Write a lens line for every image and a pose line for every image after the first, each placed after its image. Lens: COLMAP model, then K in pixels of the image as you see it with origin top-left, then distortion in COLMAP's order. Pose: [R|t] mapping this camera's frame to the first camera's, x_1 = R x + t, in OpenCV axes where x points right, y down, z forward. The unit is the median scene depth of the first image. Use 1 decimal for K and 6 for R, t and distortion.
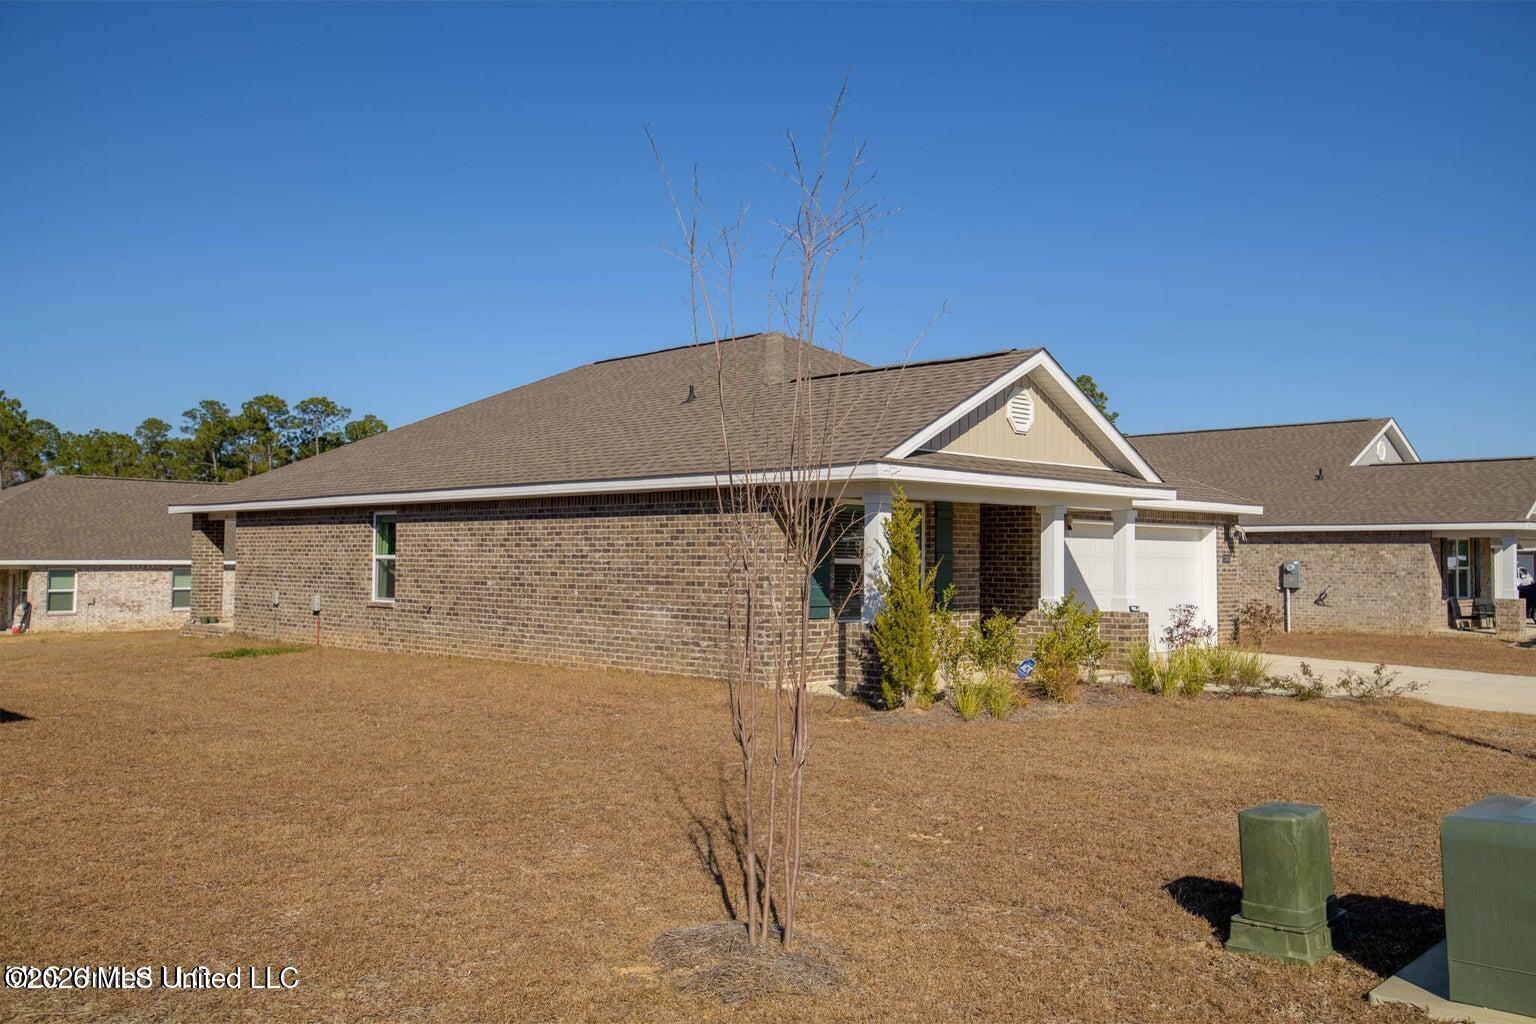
lens RADIAL K [[1304.8, 0, 768.0], [0, 1304.8, 512.0], [0, 0, 1]] dist [0.011492, 0.005309]
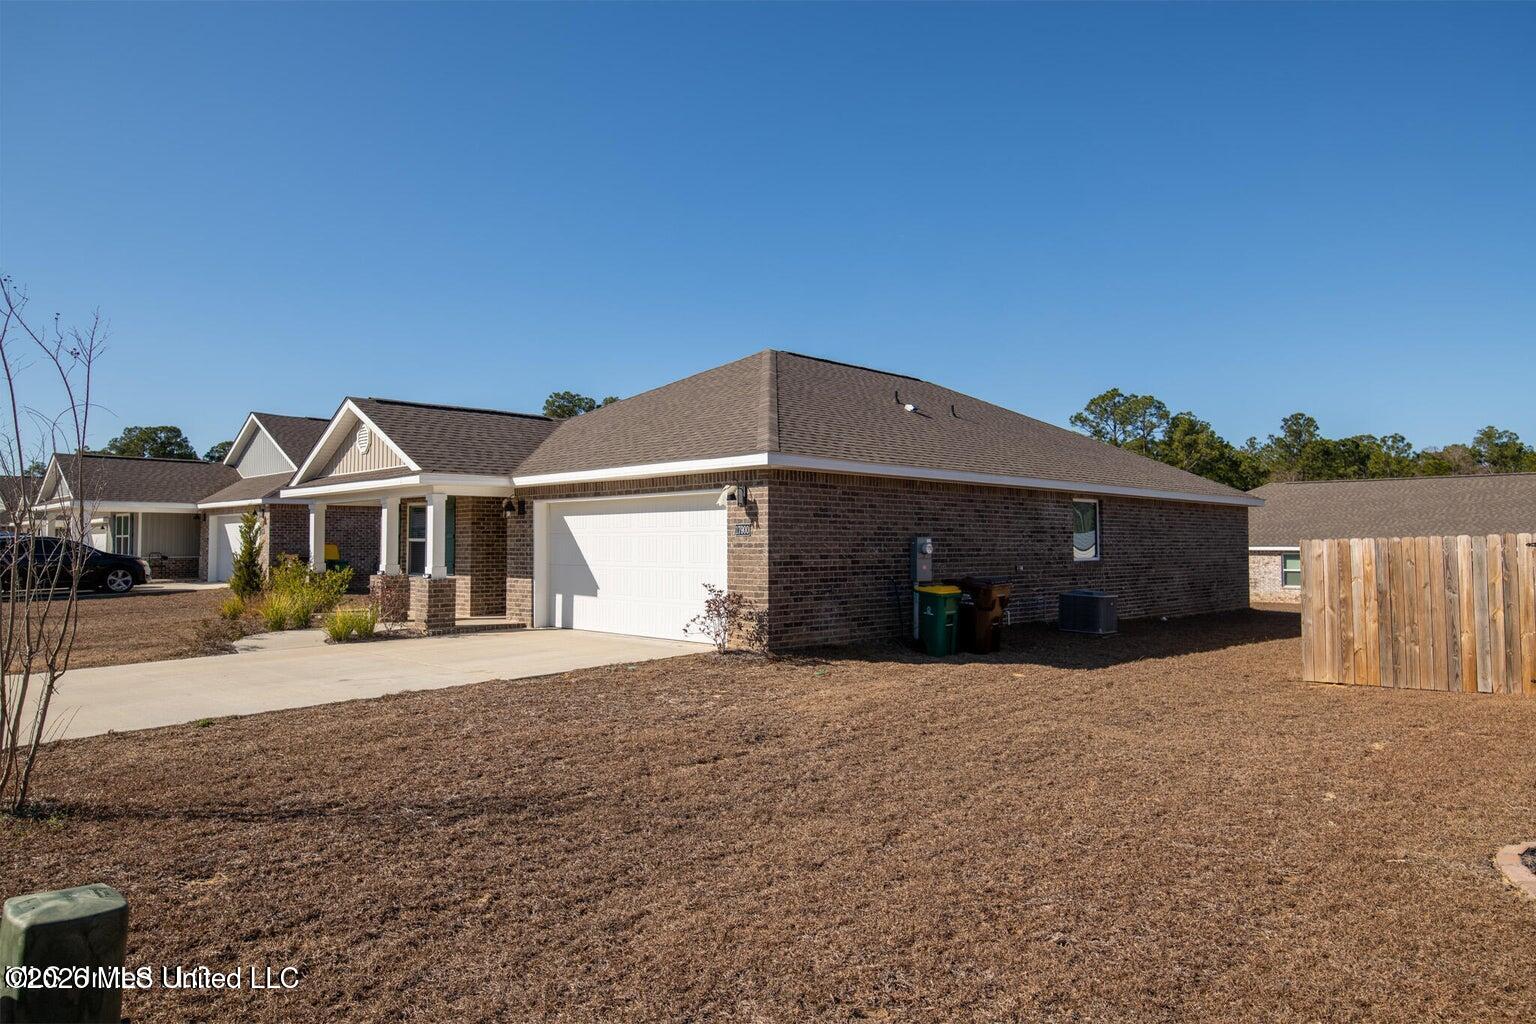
lens RADIAL K [[956.1, 0, 768.0], [0, 956.1, 512.0], [0, 0, 1]] dist [0.005080, 0.000517]
pose [[-0.018834, -0.041886, -0.998945, 0.901212], [0.034764, 0.998491, -0.042522, 0.049512], [0.999218, -0.035528, -0.017349, 1.031950]]
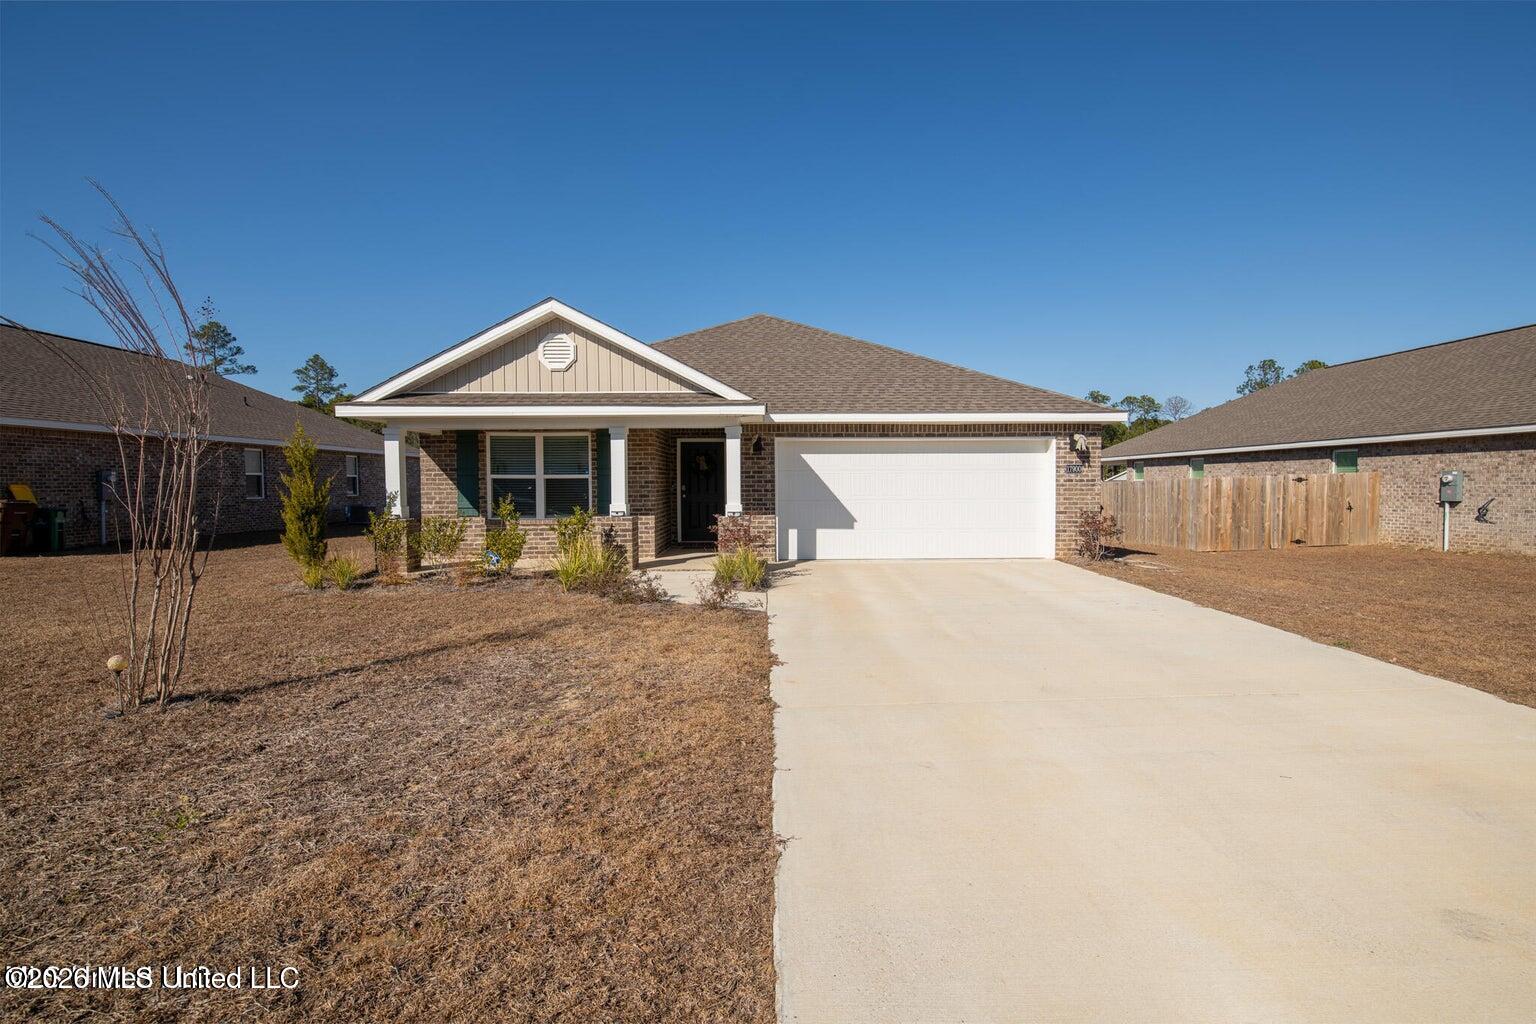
lens RADIAL K [[763.6, 0, 768.0], [0, 763.6, 512.0], [0, 0, 1]] dist [-0.009882, -0.000087]
pose [[0.719676, 0.014414, -0.694160, 0.586075], [0.034502, 0.997807, 0.056490, 0.027687], [0.693452, -0.064605, 0.717601, 0.424035]]
